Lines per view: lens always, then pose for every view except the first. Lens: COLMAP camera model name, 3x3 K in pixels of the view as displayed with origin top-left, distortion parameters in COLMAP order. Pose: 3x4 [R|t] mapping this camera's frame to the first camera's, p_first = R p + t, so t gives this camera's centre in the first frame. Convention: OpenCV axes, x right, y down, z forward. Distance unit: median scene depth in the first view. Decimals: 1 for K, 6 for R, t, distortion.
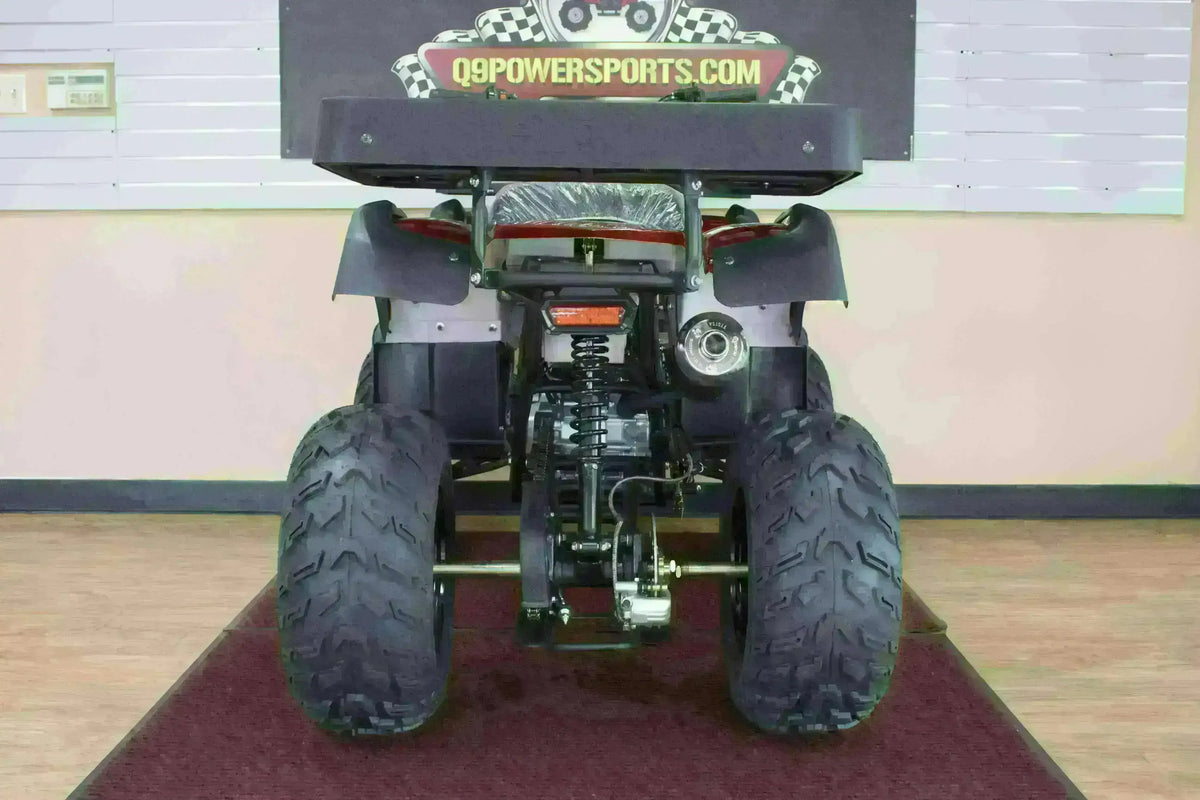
lens RADIAL K [[1294.2, 0, 600.0], [0, 1294.2, 400.0], [0, 0, 1]] dist [-0.071760, 0.023153]
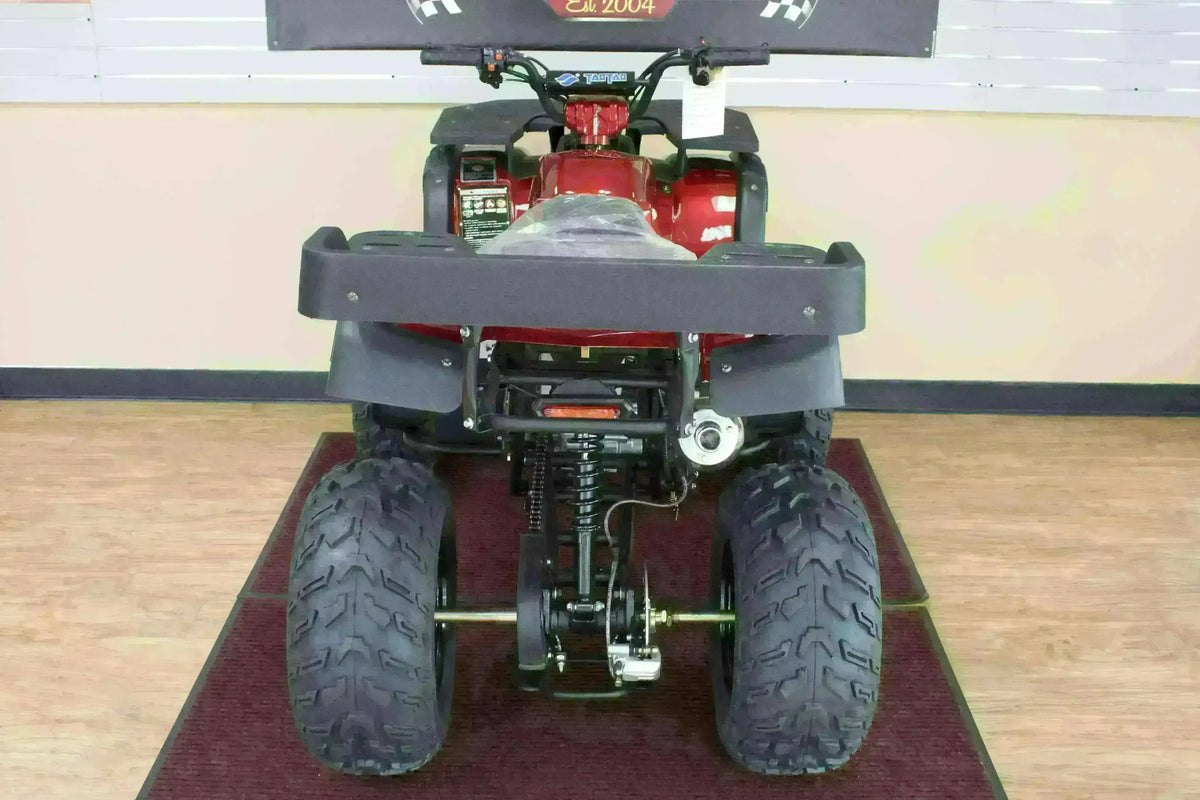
lens RADIAL K [[1294.2, 0, 600.0], [0, 1294.2, 400.0], [0, 0, 1]] dist [-0.071760, 0.023153]
pose [[0.999928, 0.010744, -0.005277, 0.008534], [-0.009070, 0.967761, 0.251707, -0.309508], [0.007812, -0.251641, 0.967789, 0.034069]]
